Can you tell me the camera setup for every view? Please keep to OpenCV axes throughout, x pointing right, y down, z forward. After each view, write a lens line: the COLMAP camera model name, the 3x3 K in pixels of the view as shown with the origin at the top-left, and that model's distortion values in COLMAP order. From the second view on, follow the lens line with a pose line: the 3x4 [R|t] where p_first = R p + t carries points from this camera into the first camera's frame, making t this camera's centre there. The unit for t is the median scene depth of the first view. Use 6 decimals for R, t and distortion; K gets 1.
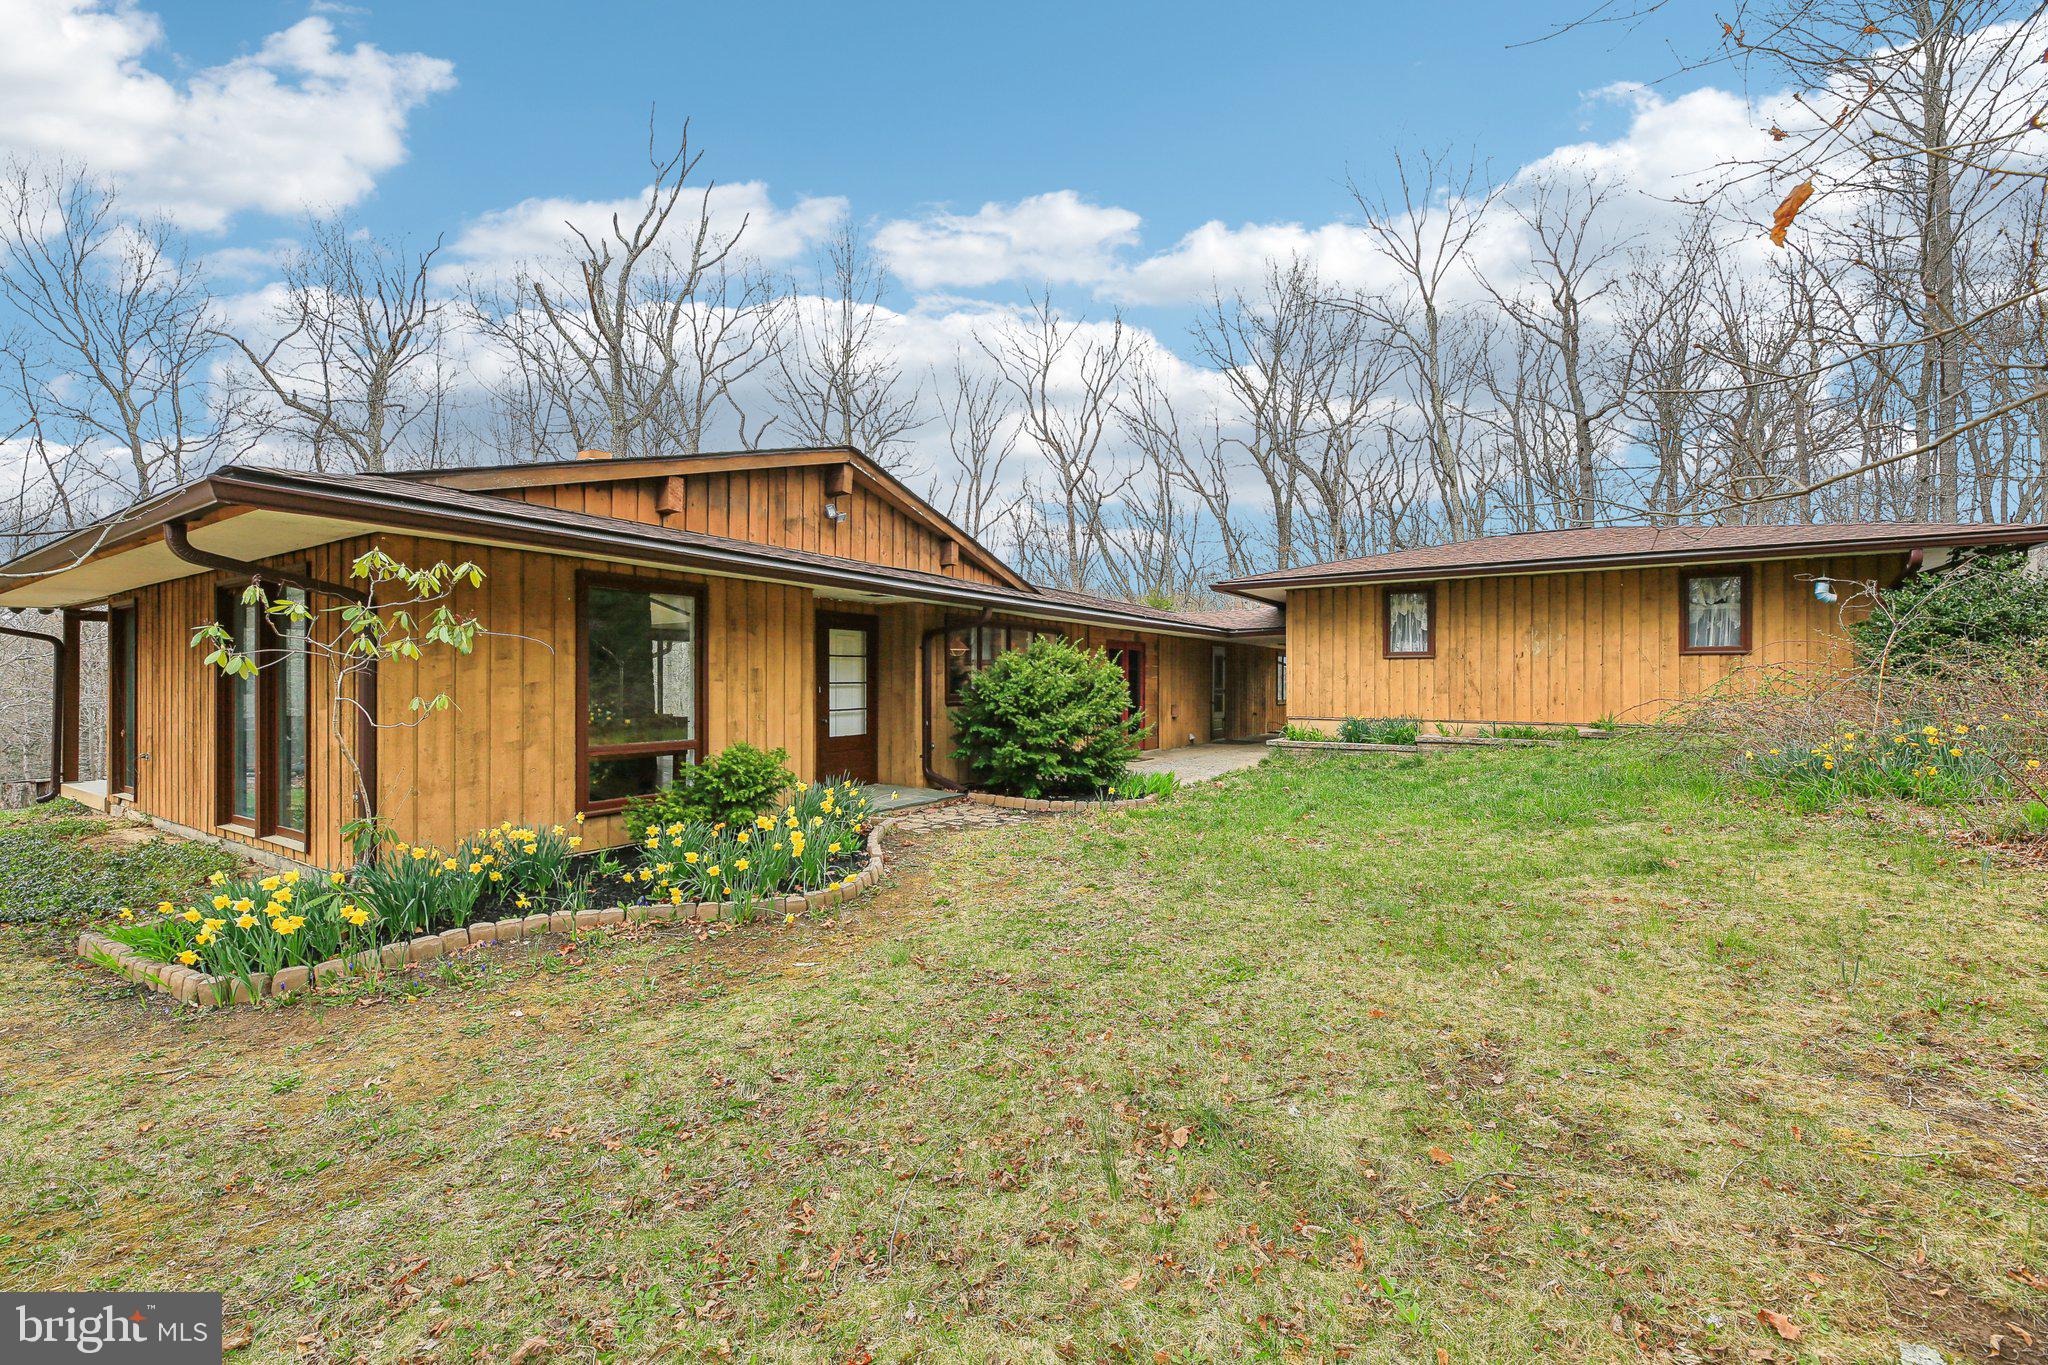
lens RADIAL K [[846.4, 0, 1014.6], [0, 846.4, 682.0], [0, 0, 1]] dist [-0.001915, -0.000338]
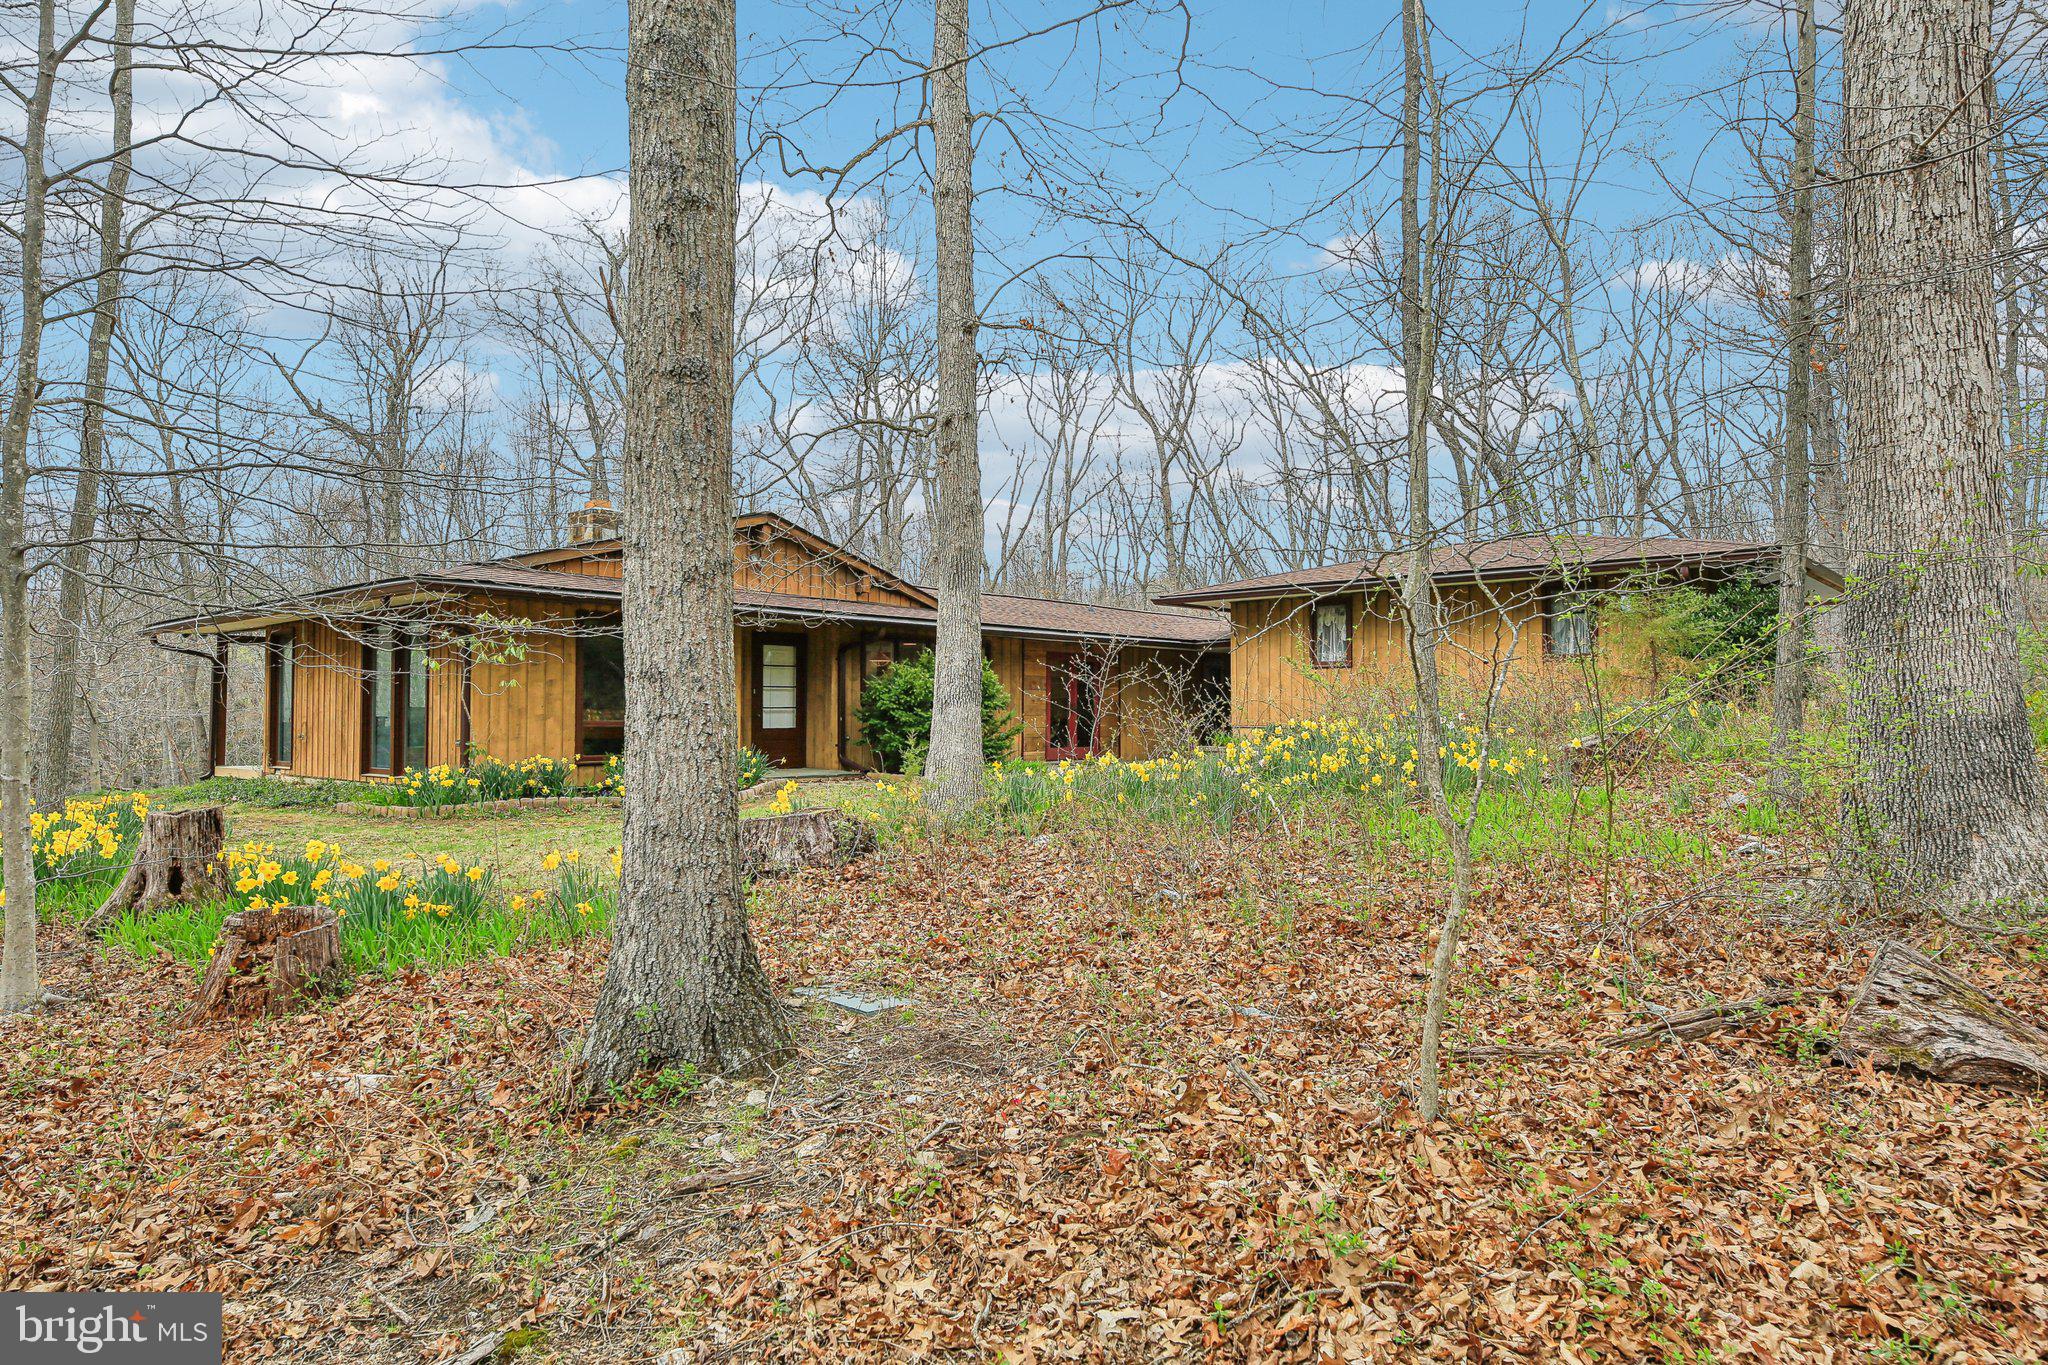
lens RADIAL K [[1239.6, 0, 1025.9], [0, 1239.6, 677.6], [0, 0, 1]] dist [0.005608, 0.000945]
pose [[0.988940, -0.004335, -0.148252, 0.418454], [-0.000224, 0.999528, -0.030724, 0.041425], [0.148315, 0.030418, 0.988472, -0.745289]]
